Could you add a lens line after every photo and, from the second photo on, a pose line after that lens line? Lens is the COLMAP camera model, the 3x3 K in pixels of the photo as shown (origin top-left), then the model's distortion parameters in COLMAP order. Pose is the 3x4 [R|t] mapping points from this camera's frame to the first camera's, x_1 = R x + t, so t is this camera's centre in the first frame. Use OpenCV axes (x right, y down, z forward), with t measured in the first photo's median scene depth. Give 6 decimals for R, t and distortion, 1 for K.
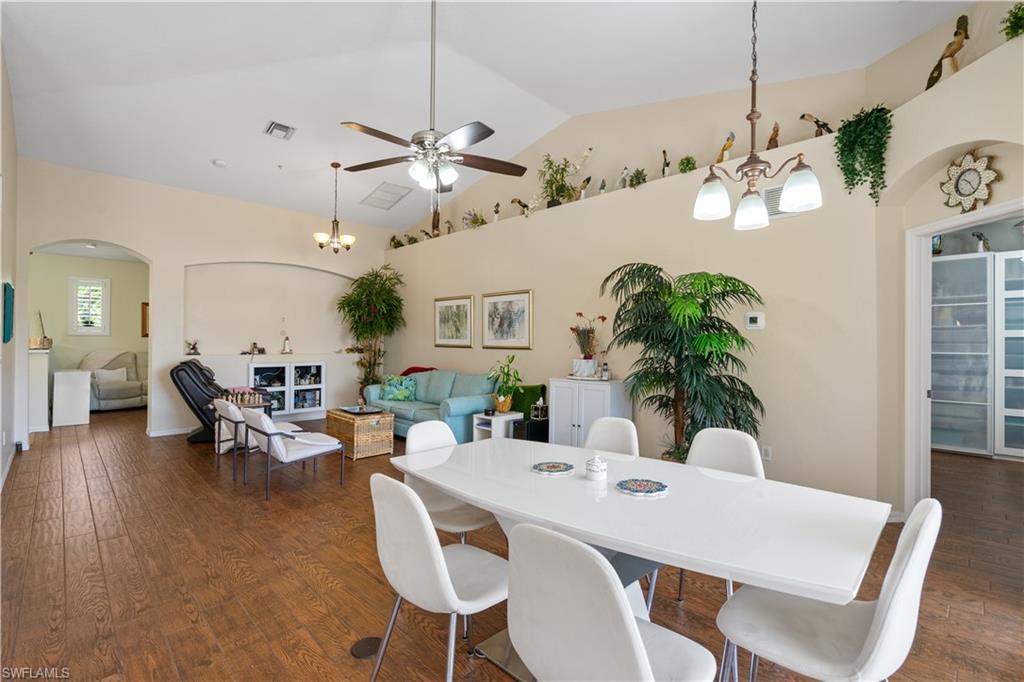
lens RADIAL K [[469.2, 0, 513.2], [0, 469.2, 341.1], [0, 0, 1]] dist [-0.003797, 0.002759]
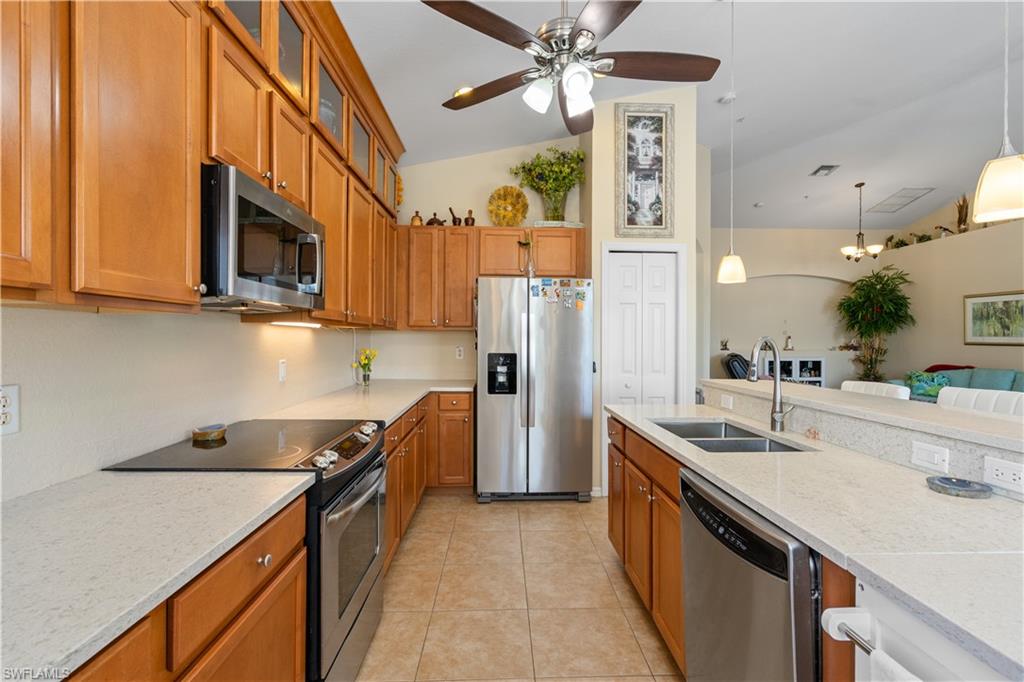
lens RADIAL K [[469.2, 0, 514.0], [0, 469.2, 338.2], [0, 0, 1]] dist [-0.003797, 0.002759]
pose [[0.736084, -0.004884, -0.676873, -0.237709], [0.003279, 0.999988, -0.003650, -0.001634], [0.676883, 0.000467, 0.736091, -0.425654]]
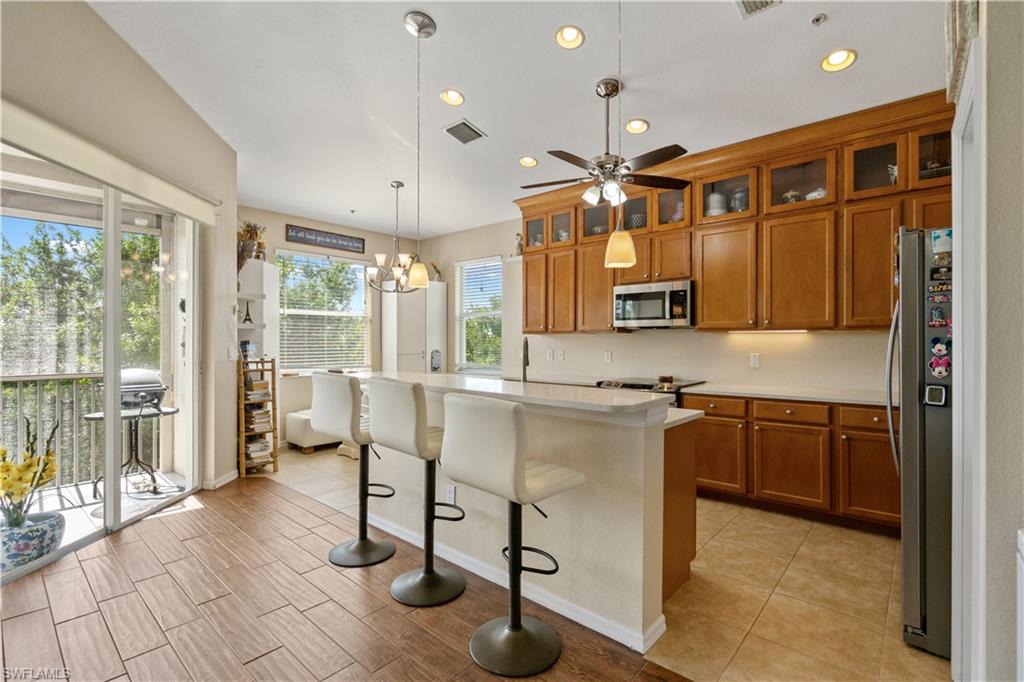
lens RADIAL K [[469.2, 0, 511.7], [0, 469.2, 344.1], [0, 0, 1]] dist [-0.003797, 0.002759]
pose [[-0.997172, -0.006645, -0.074863, -0.281017], [-0.006765, 0.999976, 0.001344, 0.002993], [0.074852, 0.001847, -0.997193, 0.399333]]
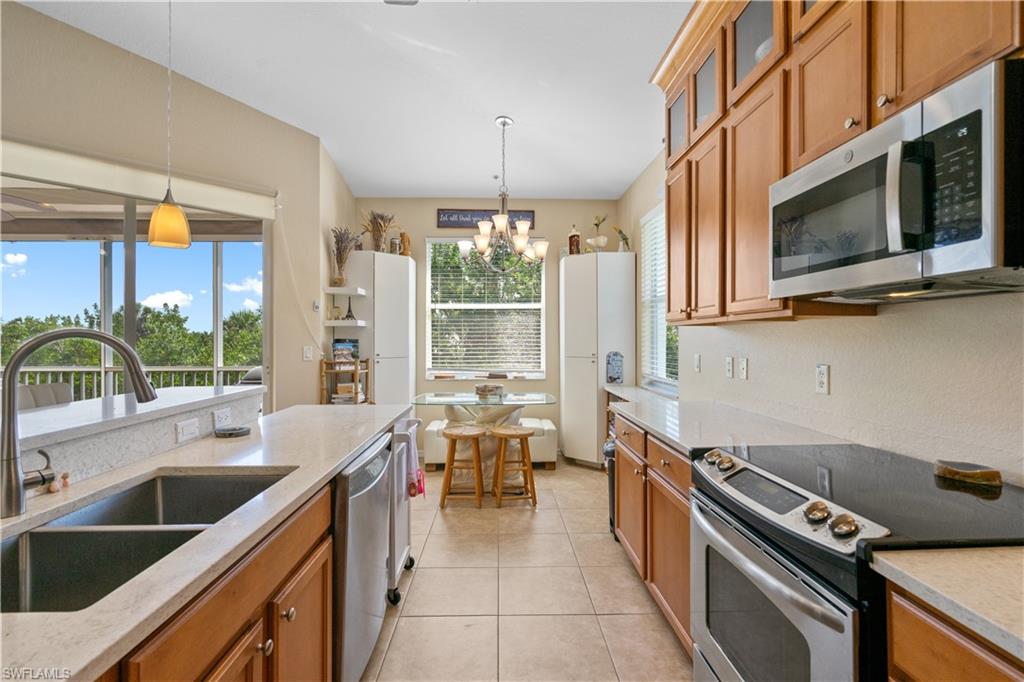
lens RADIAL K [[469.2, 0, 514.9], [0, 469.2, 337.9], [0, 0, 1]] dist [-0.003797, 0.002759]
pose [[-0.736958, -0.004083, 0.675926, -0.576351], [-0.006446, 0.999979, -0.000988, -0.001261], [-0.675908, -0.005085, -0.736968, -0.045797]]
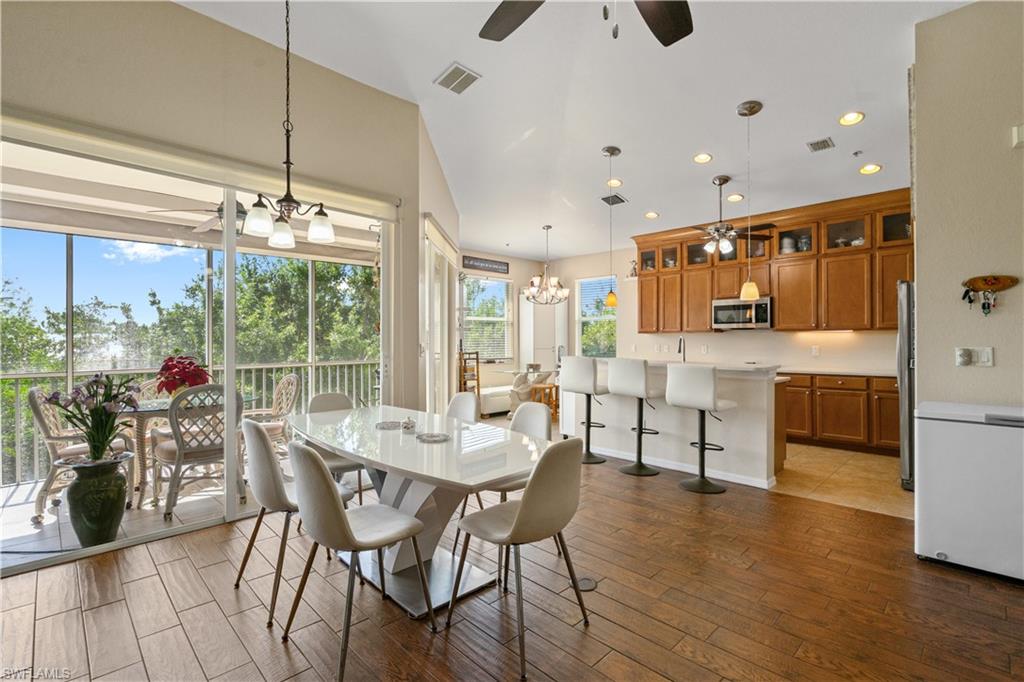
lens RADIAL K [[469.2, 0, 514.3], [0, 469.2, 340.8], [0, 0, 1]] dist [-0.003797, 0.002759]
pose [[-0.999996, -0.002207, -0.001901, -0.038475], [-0.002206, 0.999997, -0.000579, 0.005652], [0.001903, -0.000575, -0.999998, 0.746136]]
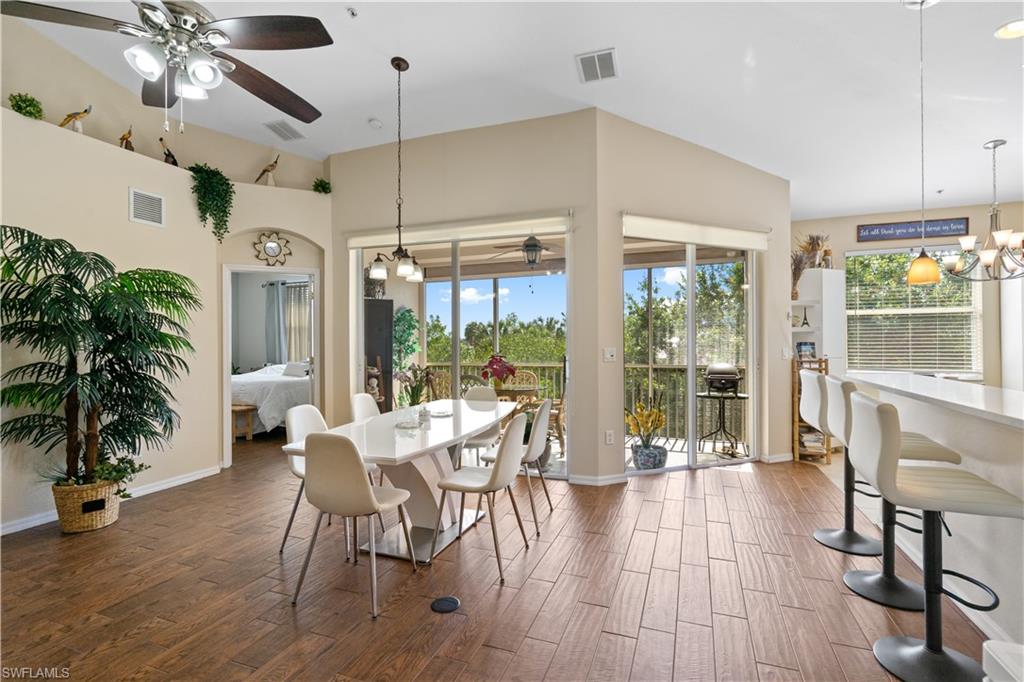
lens RADIAL K [[469.2, 0, 517.5], [0, 469.2, 343.1], [0, 0, 1]] dist [-0.003797, 0.002759]
pose [[-0.421632, -0.002120, 0.906764, -0.467130], [0.000890, 0.999996, 0.002752, 0.000126], [-0.906766, 0.001968, -0.421629, 0.446569]]
